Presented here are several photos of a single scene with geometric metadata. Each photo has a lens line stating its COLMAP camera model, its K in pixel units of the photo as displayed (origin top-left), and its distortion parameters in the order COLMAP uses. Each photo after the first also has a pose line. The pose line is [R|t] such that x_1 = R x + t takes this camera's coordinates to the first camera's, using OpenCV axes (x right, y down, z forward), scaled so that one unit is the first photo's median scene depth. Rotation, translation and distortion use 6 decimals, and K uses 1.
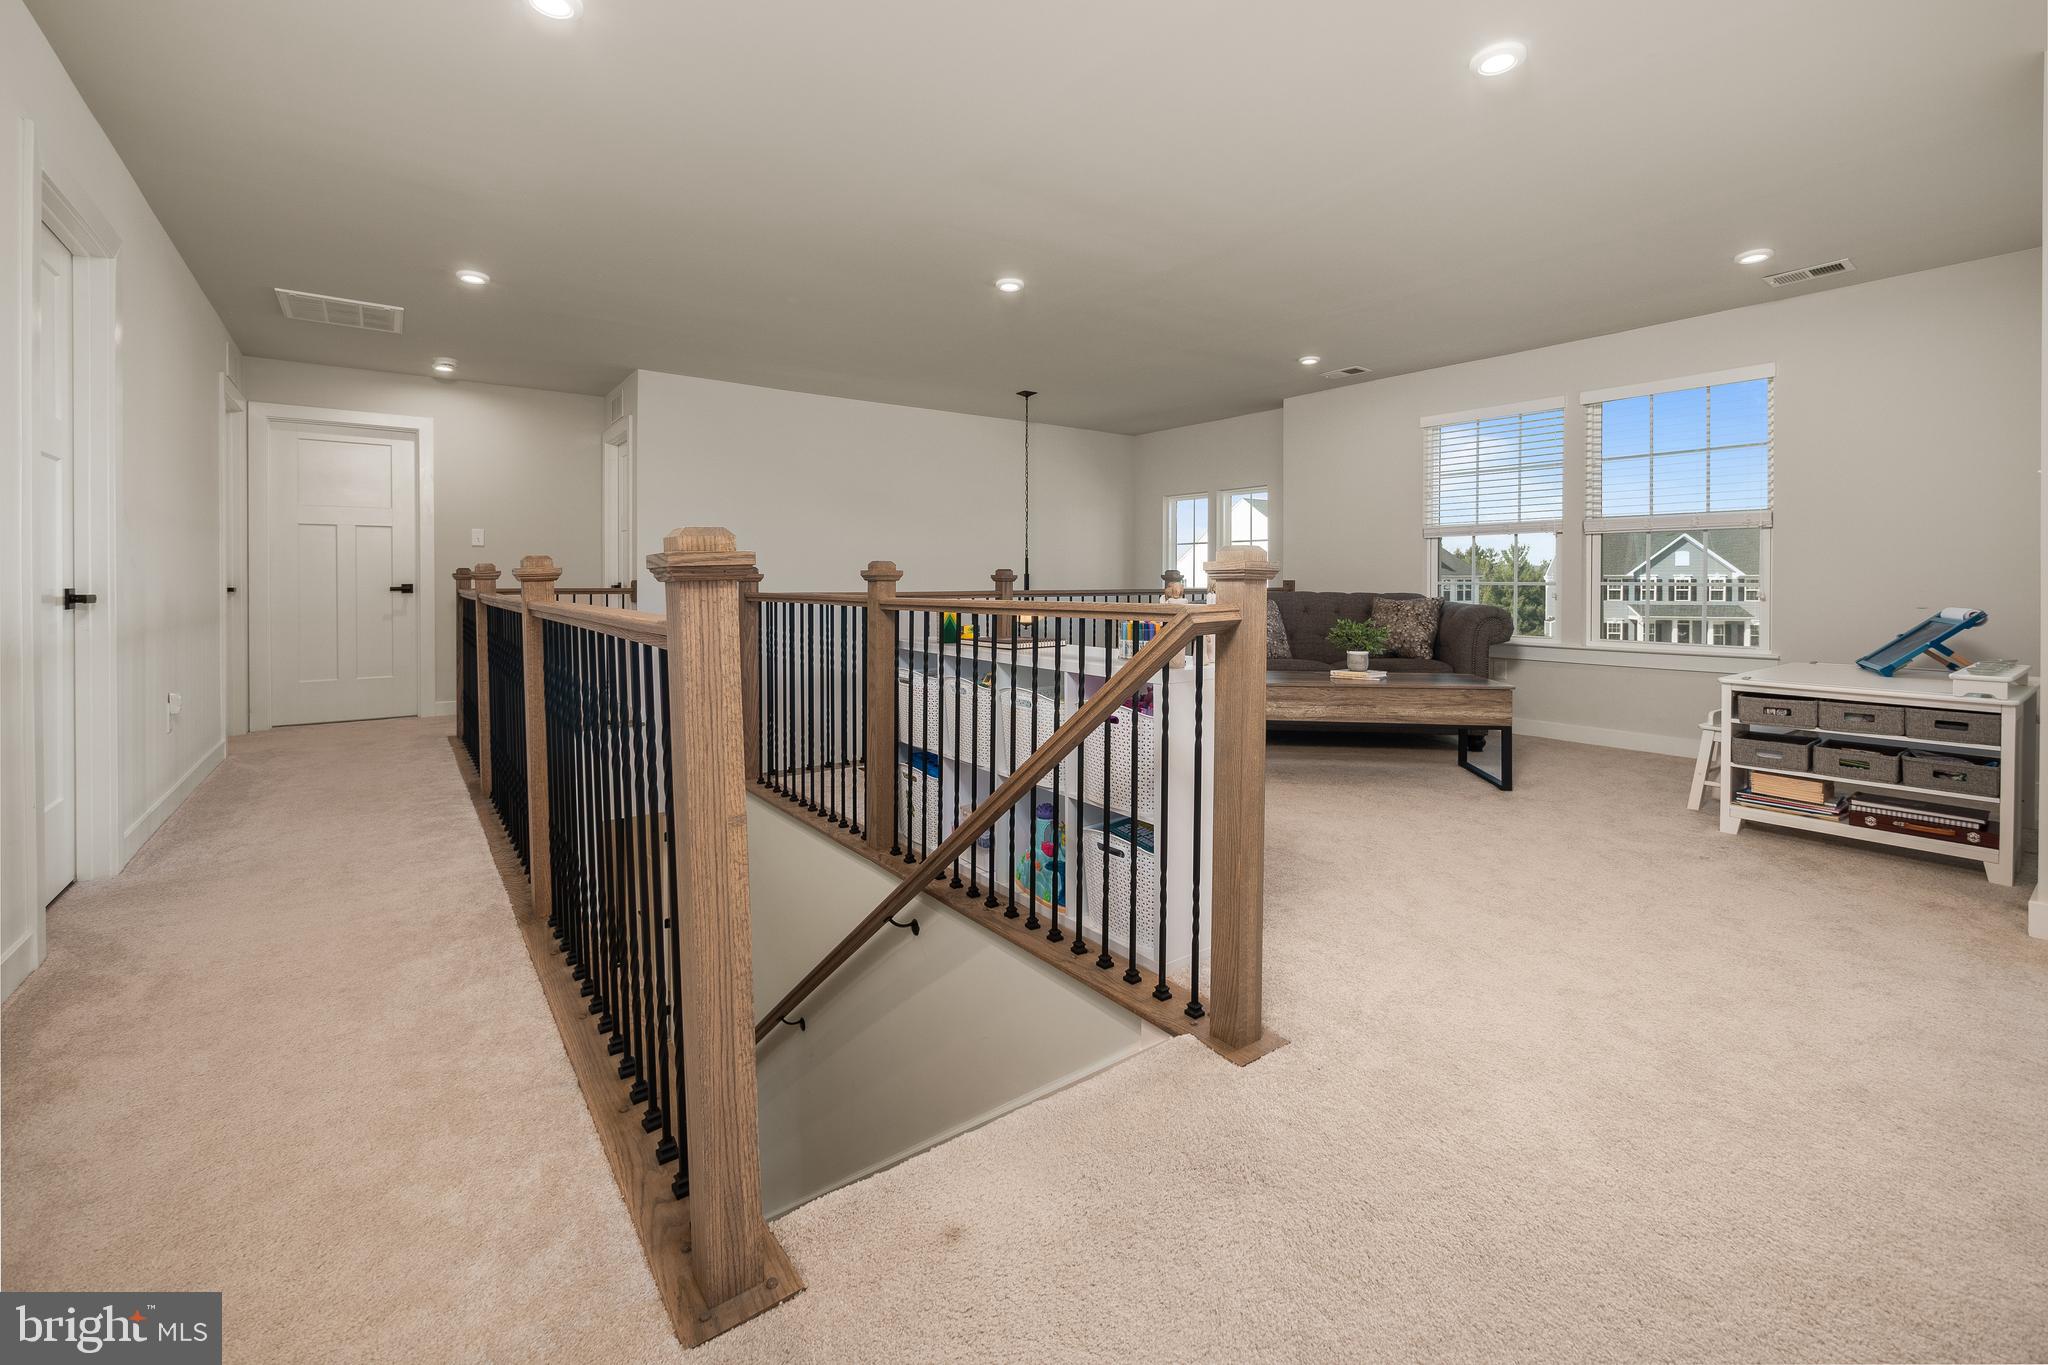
lens RADIAL K [[863.1, 0, 1020.8], [0, 863.1, 668.6], [0, 0, 1]] dist [-0.007093, 0.001760]
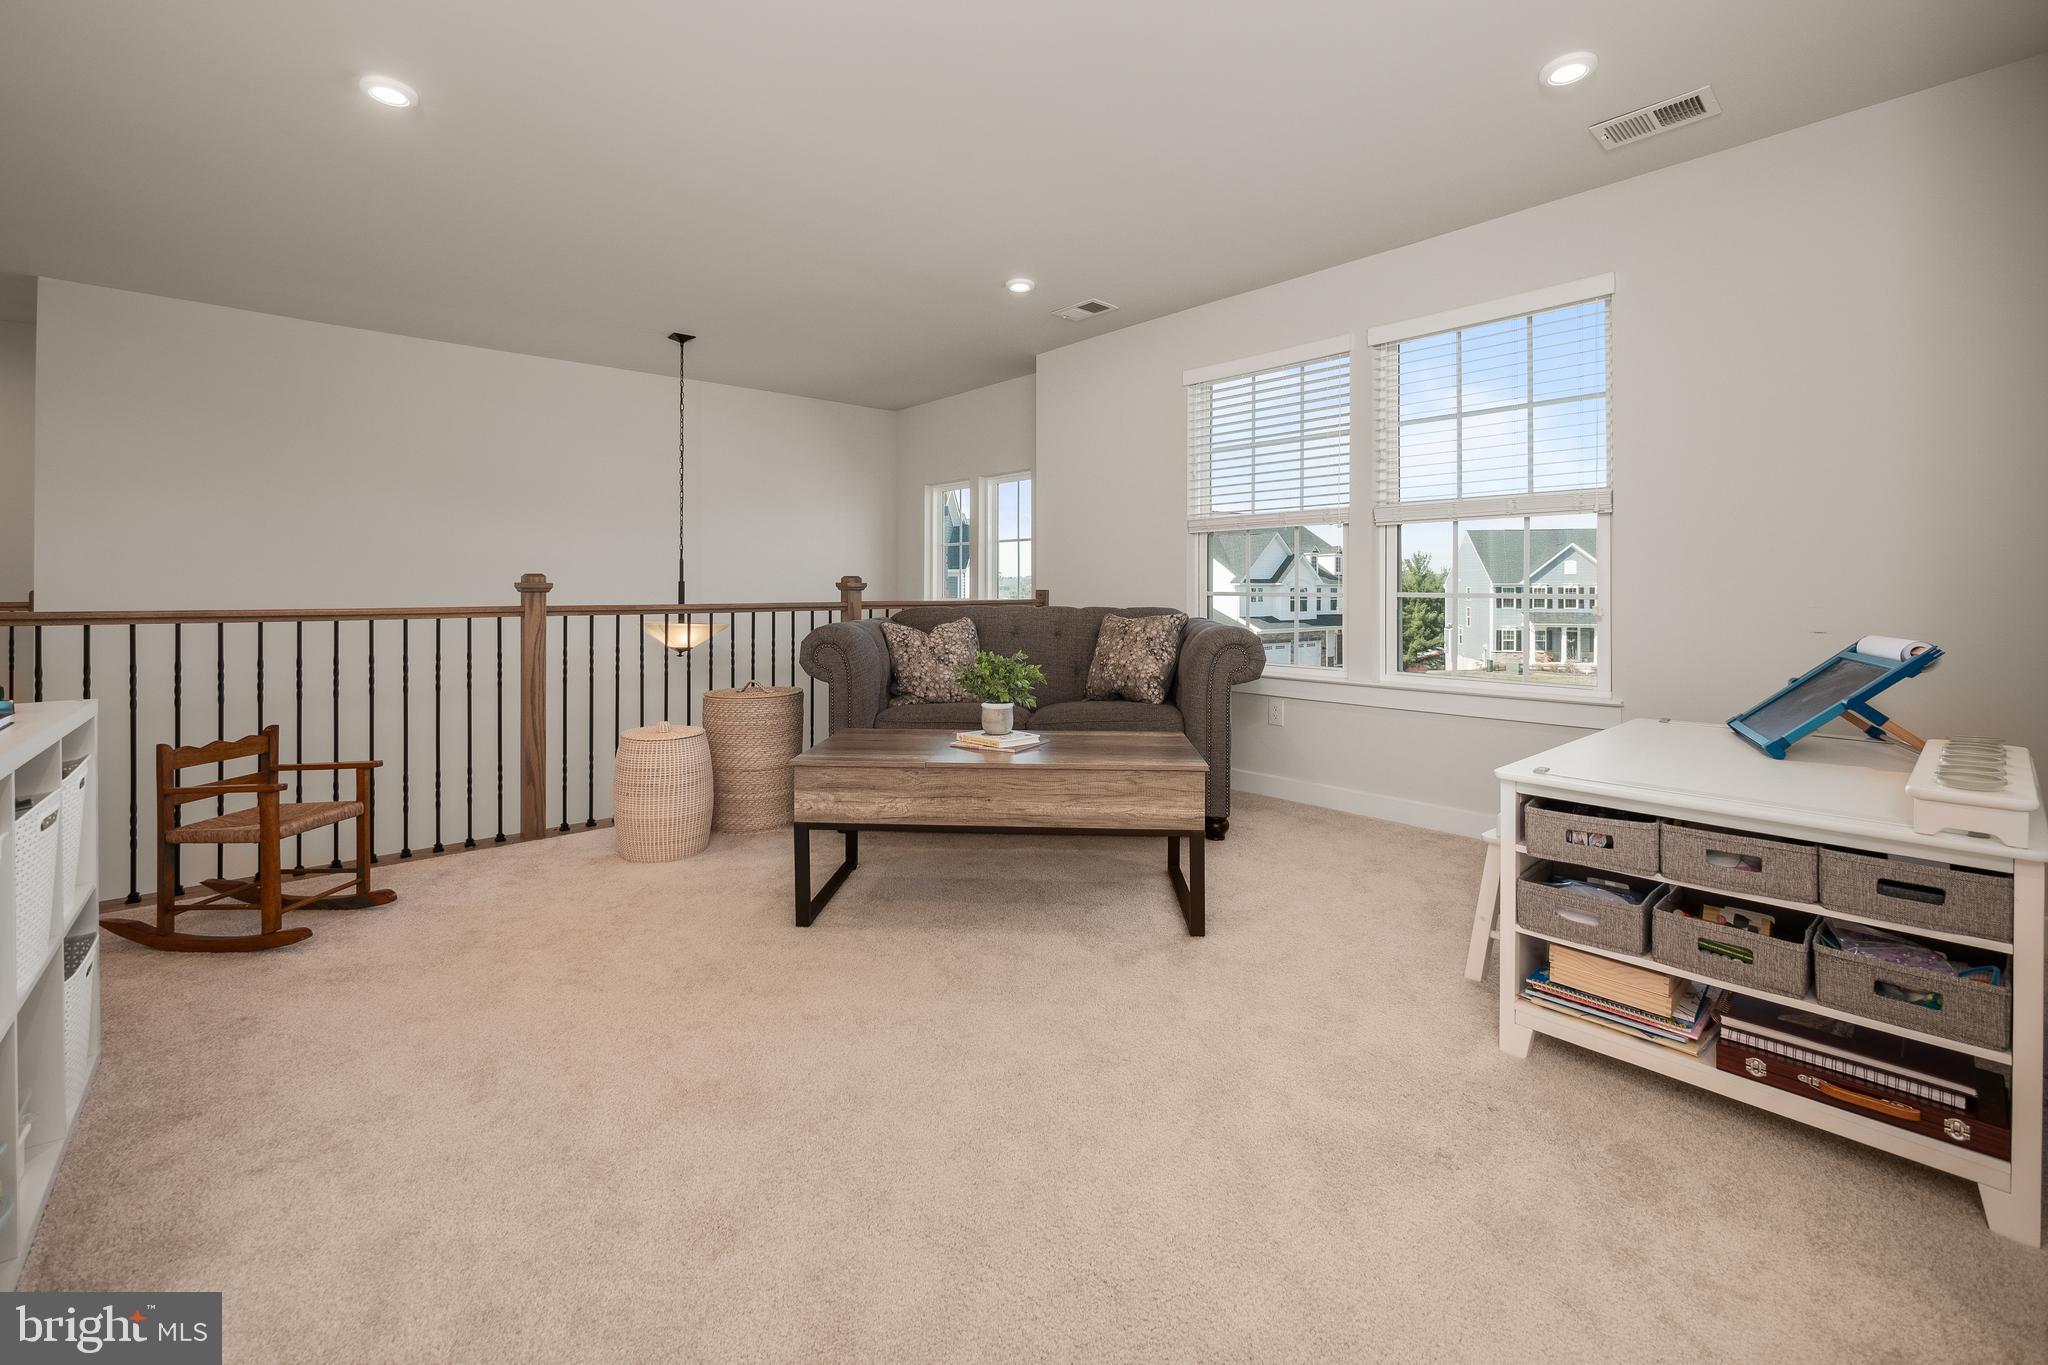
lens RADIAL K [[863.1, 0, 1025.7], [0, 863.1, 676.5], [0, 0, 1]] dist [-0.007093, 0.001760]
pose [[0.996237, -0.009585, 0.086137, 0.385441], [0.009665, 0.999953, -0.000512, -0.041993], [-0.086128, 0.001343, 0.996283, 0.395005]]
